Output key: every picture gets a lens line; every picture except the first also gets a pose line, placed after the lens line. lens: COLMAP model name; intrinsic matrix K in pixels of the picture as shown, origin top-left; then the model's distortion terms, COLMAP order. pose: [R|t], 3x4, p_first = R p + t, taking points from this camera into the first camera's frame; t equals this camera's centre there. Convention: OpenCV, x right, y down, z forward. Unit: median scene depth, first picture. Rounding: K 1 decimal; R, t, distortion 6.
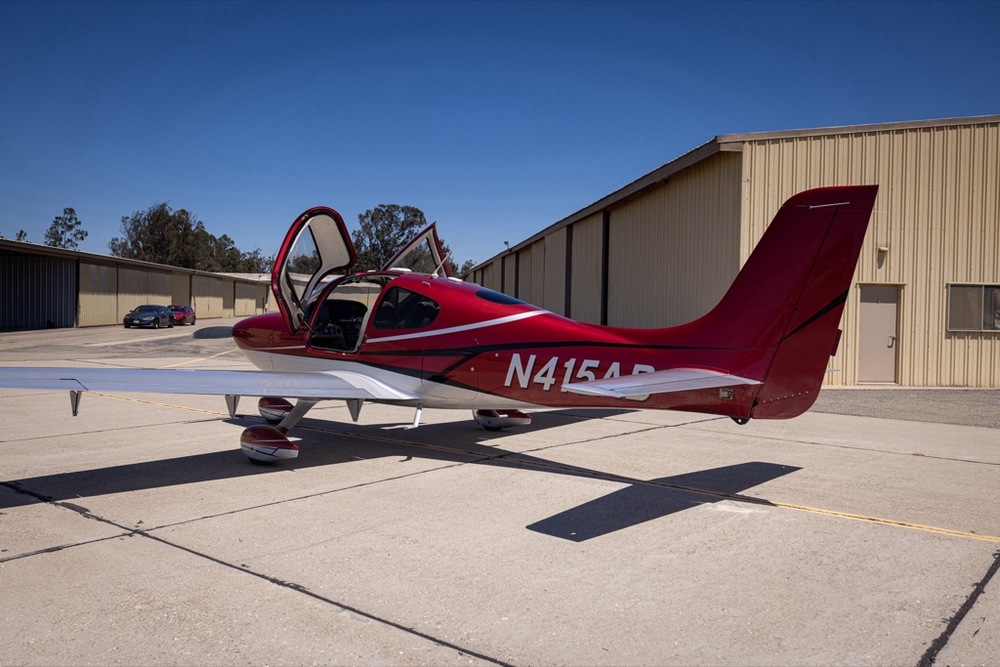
lens RADIAL K [[831.7, 0, 500.0], [0, 831.7, 333.5], [0, 0, 1]] dist [-0.002415, 0.001453]
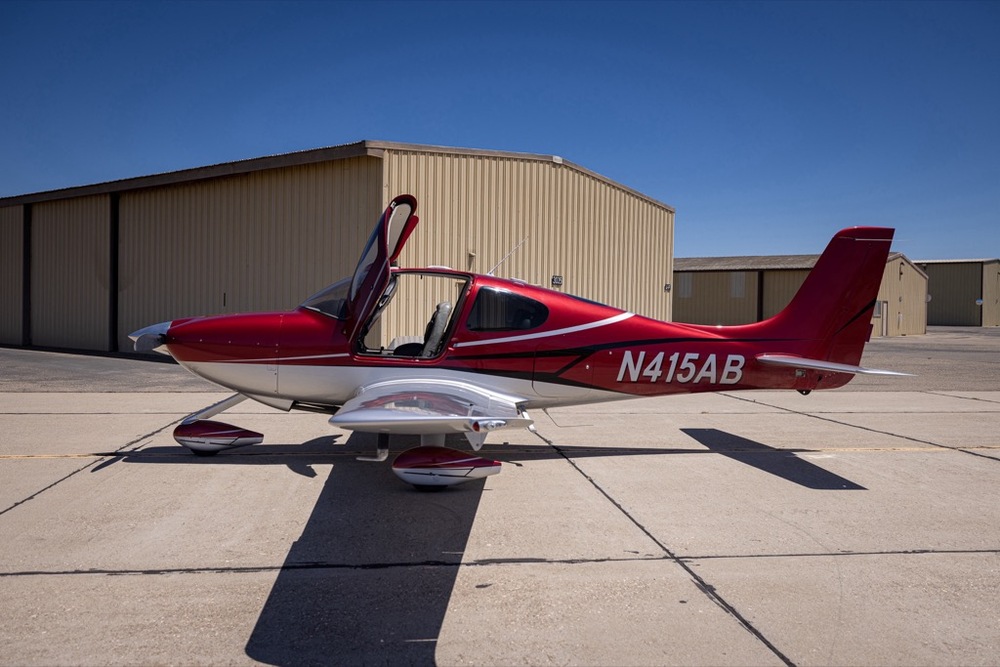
lens RADIAL K [[819.1, 0, 500.0], [0, 819.1, 333.5], [0, 0, 1]] dist [-0.002450, -0.004041]
pose [[0.699723, -0.026880, 0.713908, -0.876243], [0.018942, 0.999639, 0.019073, -0.022782], [-0.714163, 0.000177, 0.699980, 0.361752]]
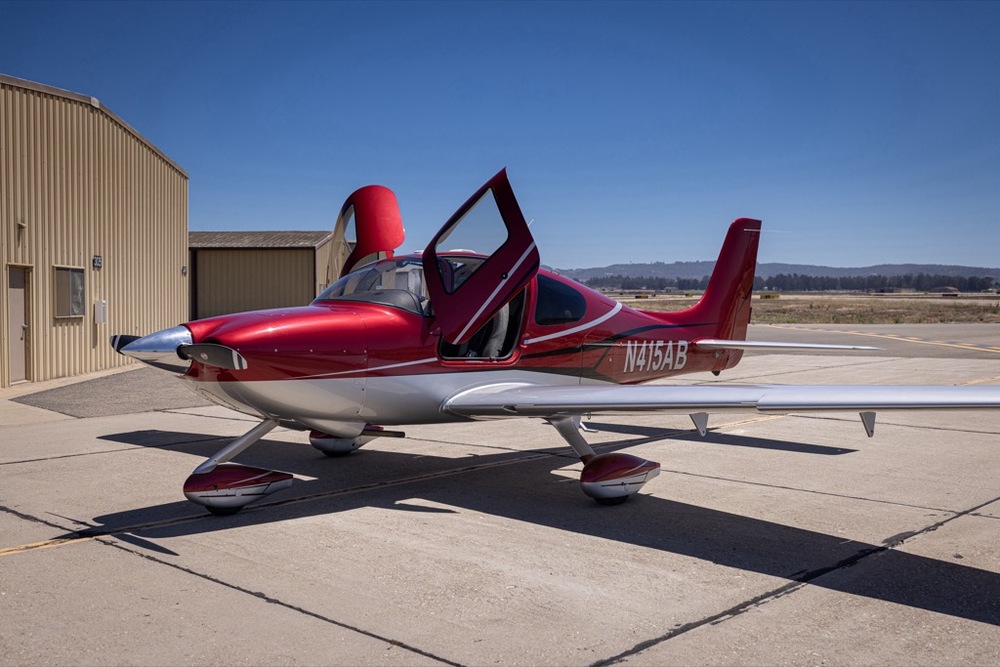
lens RADIAL K [[1001.2, 0, 454.7], [0, 1001.2, 330.4], [0, 0, 1]] dist [0.001381, 0.001134]
pose [[0.122257, -0.047563, 0.991358, -1.274200], [0.037107, 0.998372, 0.043323, -0.052404], [-0.991805, 0.031490, 0.123823, 1.064686]]
